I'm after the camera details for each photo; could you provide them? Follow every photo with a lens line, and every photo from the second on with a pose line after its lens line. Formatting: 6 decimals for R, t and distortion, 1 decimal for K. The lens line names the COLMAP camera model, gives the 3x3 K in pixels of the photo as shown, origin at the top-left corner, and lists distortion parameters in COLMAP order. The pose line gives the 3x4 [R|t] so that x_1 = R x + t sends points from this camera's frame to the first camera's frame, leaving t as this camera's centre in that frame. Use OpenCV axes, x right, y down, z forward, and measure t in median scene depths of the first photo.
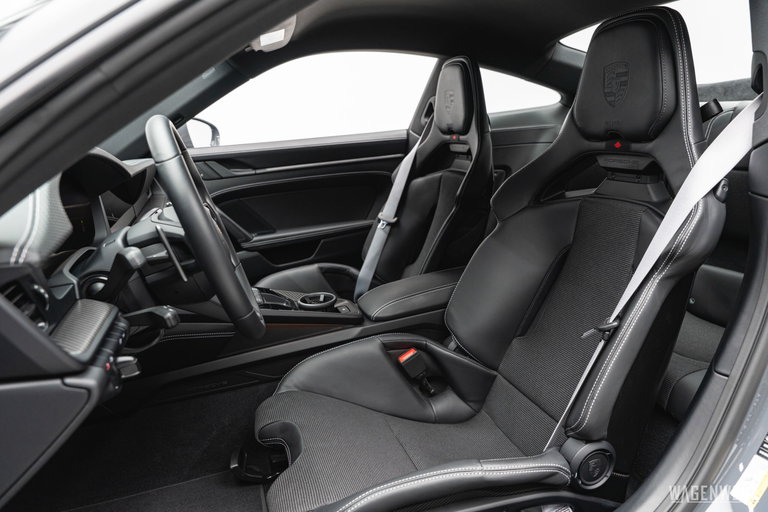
lens RADIAL K [[527.8, 0, 381.7], [0, 527.8, 255.2], [0, 0, 1]] dist [0.002769, -0.002922]
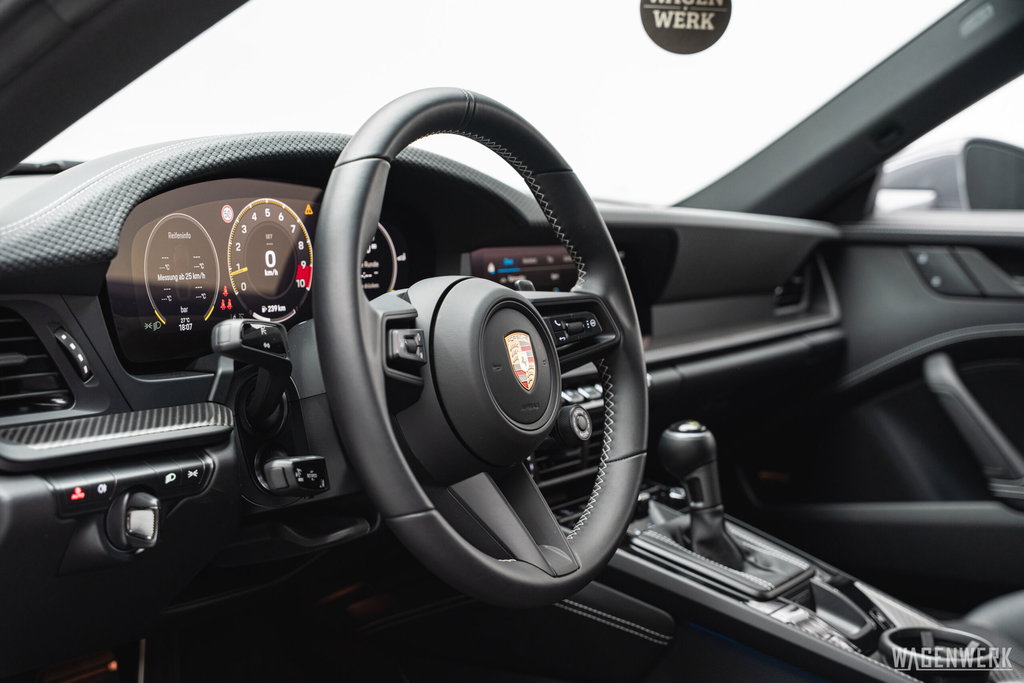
lens RADIAL K [[1450.2, 0, 478.4], [0, 1450.2, 319.7], [0, 0, 1]] dist [0.060750, 0.000000]
pose [[0.595228, 0.153335, -0.788792, 0.326239], [-0.267956, 0.963315, -0.014941, -0.021309], [0.757564, 0.220255, 0.614479, 0.106665]]
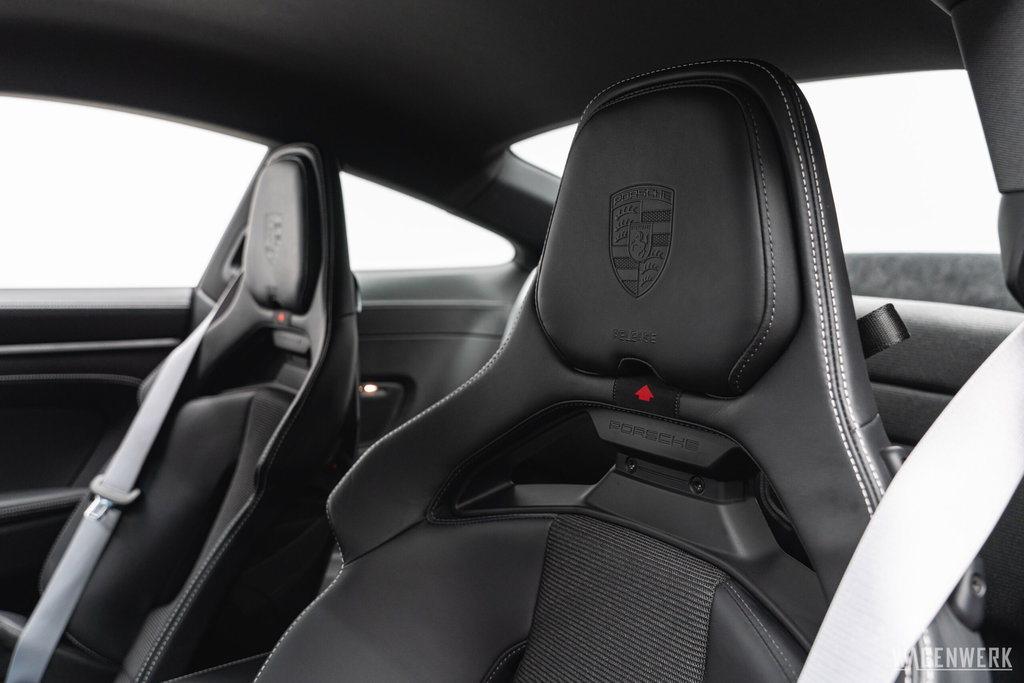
lens RADIAL K [[840.4, 0, 506.3], [0, 840.4, 303.1], [0, 0, 1]] dist [-0.001306, 0.014356]
pose [[0.950176, 0.080765, 0.301069, 0.104139], [-0.016637, 0.977614, -0.209747, -0.090737], [-0.311270, 0.194287, 0.930249, 0.287606]]
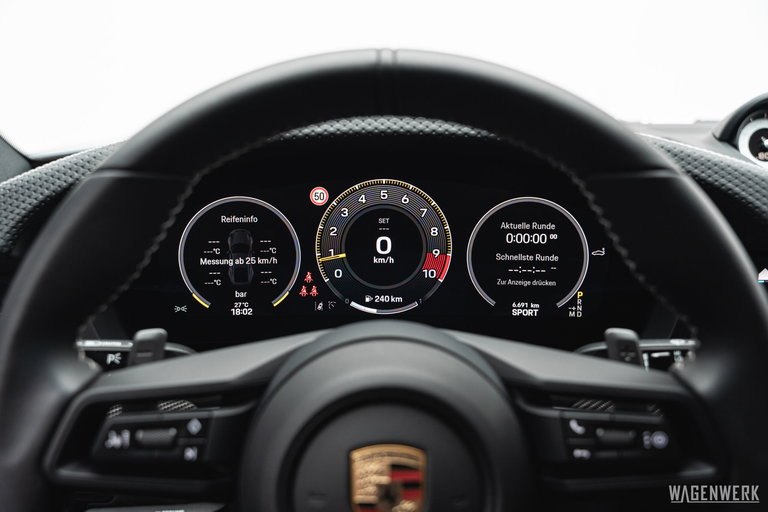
lens RADIAL K [[768.0, 0, 380.7], [0, 768.0, 255.7], [0, 0, 1]] dist [-0.002707, 0.000000]
pose [[-0.309726, 0.271316, -0.911294, 0.018985], [-0.227854, 0.909319, 0.348169, -0.147144], [0.923121, 0.315479, -0.219819, 0.530981]]
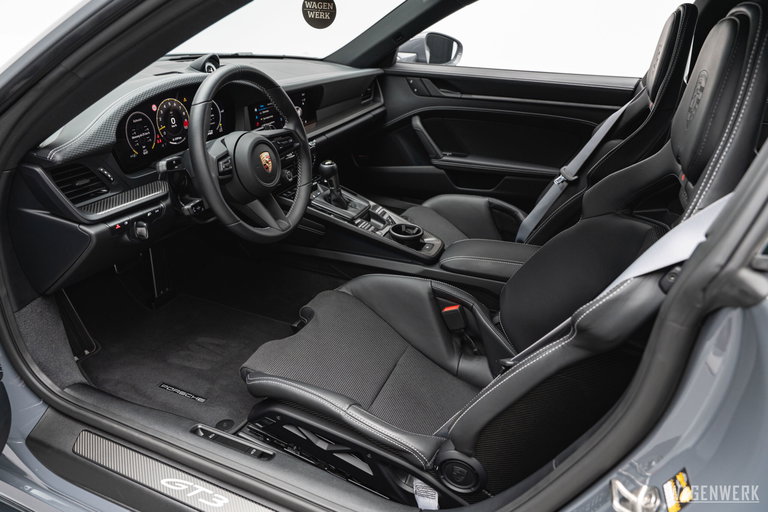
lens RADIAL K [[527.8, 0, 372.9], [0, 527.8, 251.3], [0, 0, 1]] dist [0.002769, -0.002922]
pose [[0.738059, 0.364499, -0.567811, 0.374584], [-0.243339, 0.928690, 0.279860, -0.134691], [0.629329, -0.068383, 0.774124, 0.062276]]
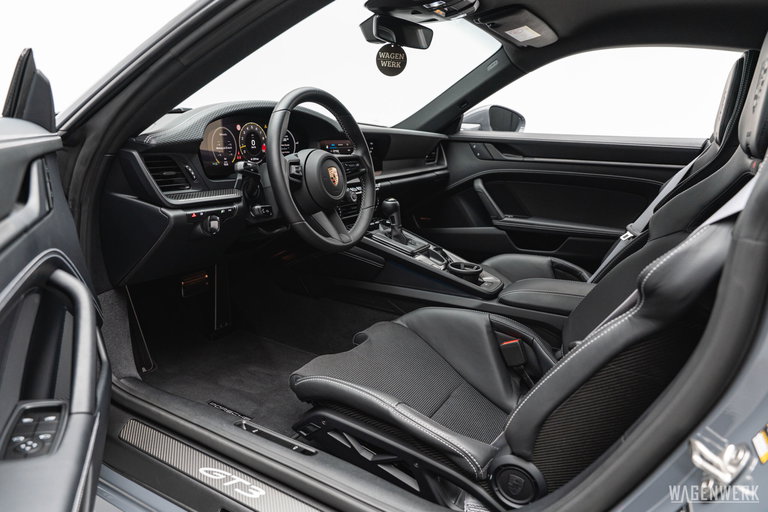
lens RADIAL K [[527.8, 0, 370.3], [0, 527.8, 245.4], [0, 0, 1]] dist [0.002769, -0.002922]
pose [[0.644293, 0.263533, -0.717940, 0.422019], [-0.275009, 0.955795, 0.104043, -0.016820], [0.713622, 0.130406, 0.688286, 0.060243]]
